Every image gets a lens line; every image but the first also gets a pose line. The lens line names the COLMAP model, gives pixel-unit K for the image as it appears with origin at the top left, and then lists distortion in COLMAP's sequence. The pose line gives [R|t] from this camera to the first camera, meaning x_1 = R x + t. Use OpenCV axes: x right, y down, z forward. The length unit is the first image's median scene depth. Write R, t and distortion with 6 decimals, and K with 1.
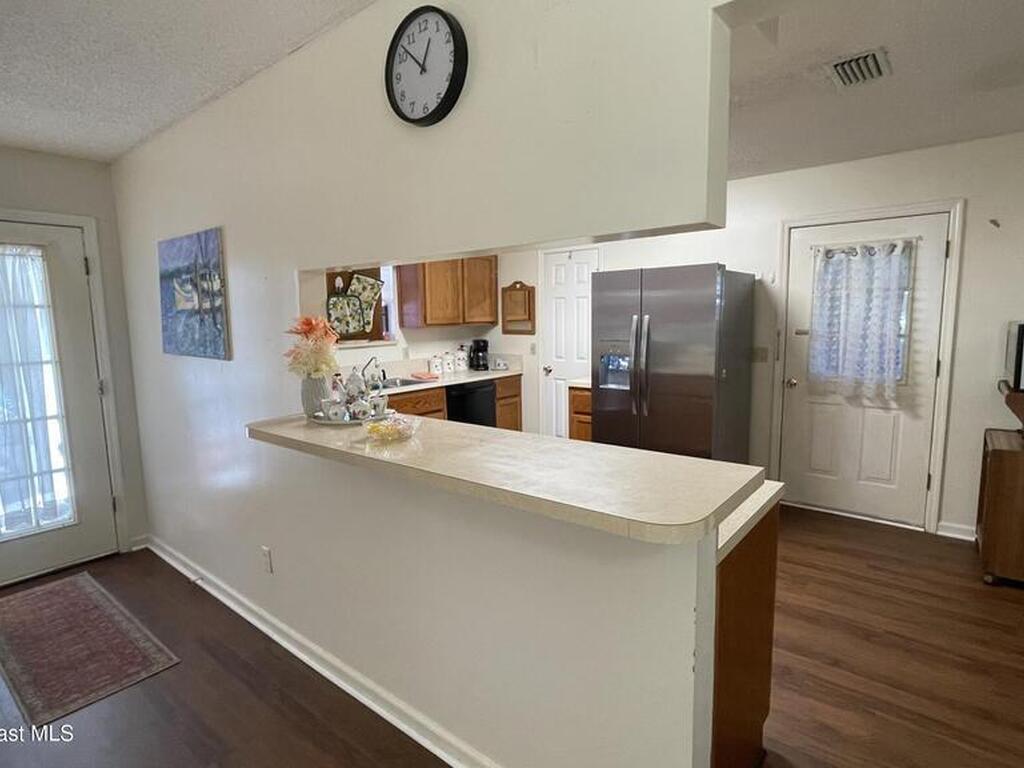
lens RADIAL K [[550.1, 0, 509.6], [0, 550.1, 383.9], [0, 0, 1]] dist [-0.003785, -0.000867]
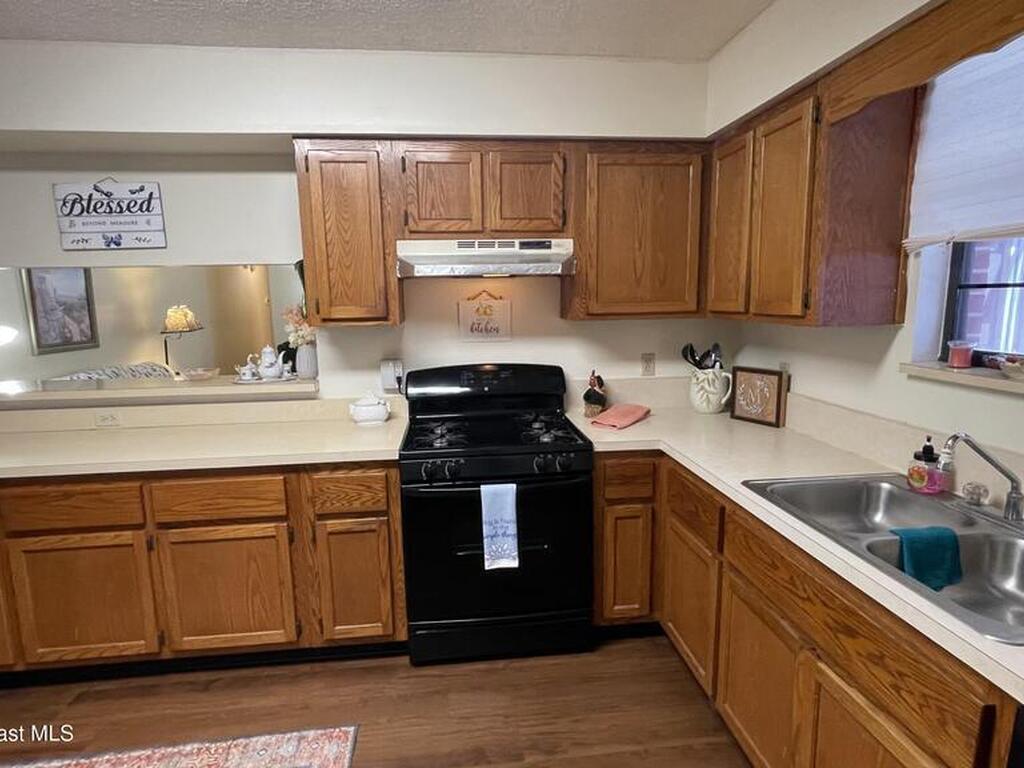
lens RADIAL K [[550.1, 0, 509.6], [0, 550.1, 383.9], [0, 0, 1]] dist [-0.003785, -0.000867]
pose [[-0.695870, 0.142799, -0.703827, 0.133827], [-0.059231, 0.965282, 0.254407, -0.163979], [0.715721, 0.218723, -0.663253, 1.256679]]
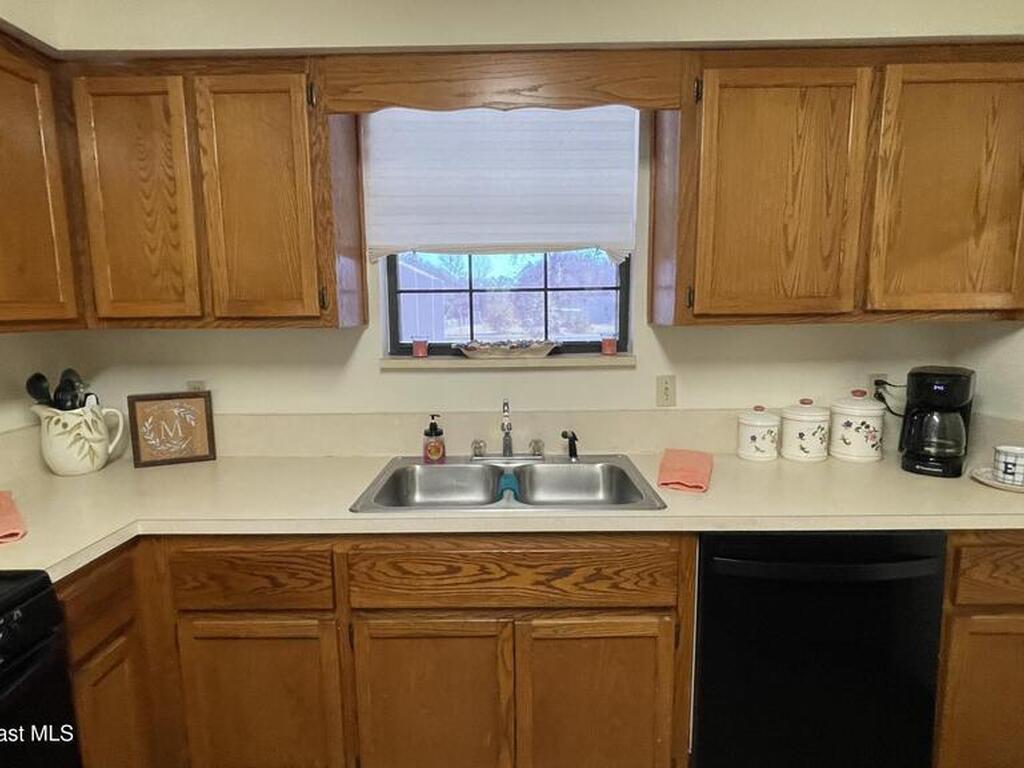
lens RADIAL K [[547.4, 0, 508.6], [0, 547.4, 382.4], [0, 0, 1]] dist [-0.002099, -0.002197]
pose [[0.626417, 0.114118, -0.771089, 0.042938], [-0.099231, 0.992852, 0.066325, -0.106269], [0.773146, 0.034969, 0.633263, 0.952814]]
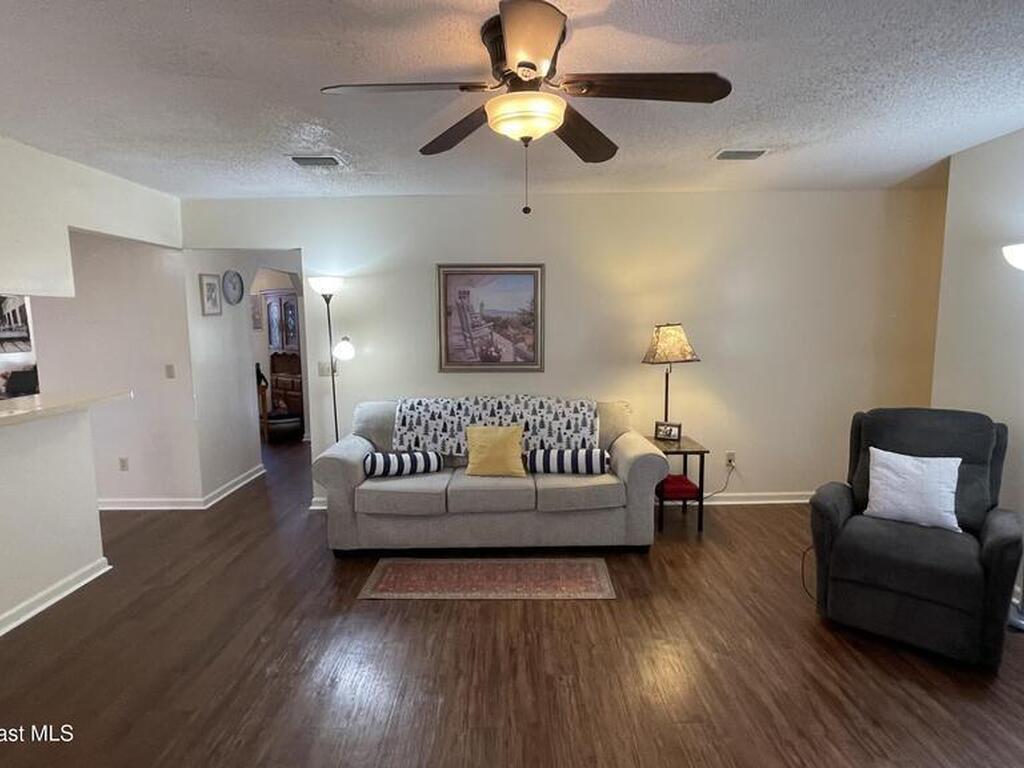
lens RADIAL K [[547.4, 0, 508.6], [0, 547.4, 382.4], [0, 0, 1]] dist [-0.002099, -0.002197]
pose [[-0.632993, -0.060909, 0.771758, -0.977468], [0.120776, 0.976924, 0.176162, -0.027702], [-0.764678, 0.204719, -0.611030, 0.332609]]
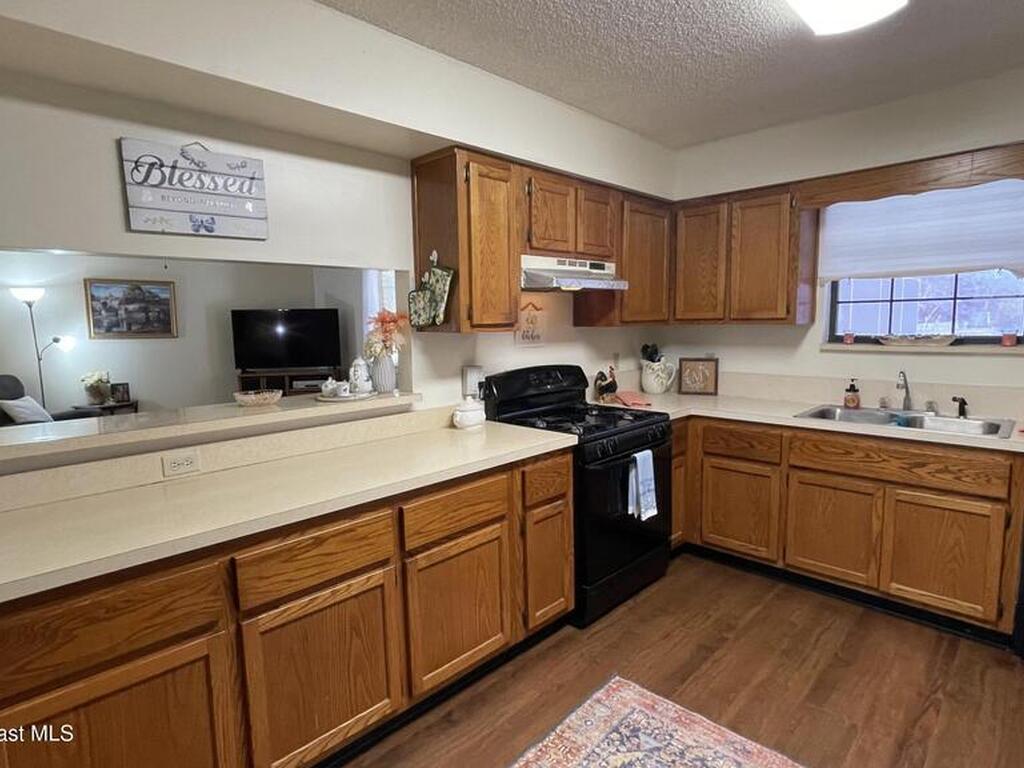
lens RADIAL K [[550.1, 0, 509.6], [0, 550.1, 383.9], [0, 0, 1]] dist [-0.003785, -0.000867]
pose [[-0.093978, 0.136714, -0.986143, 0.463132], [-0.105414, 0.983592, 0.146406, -0.095059], [0.989978, 0.117712, -0.078025, 0.780768]]
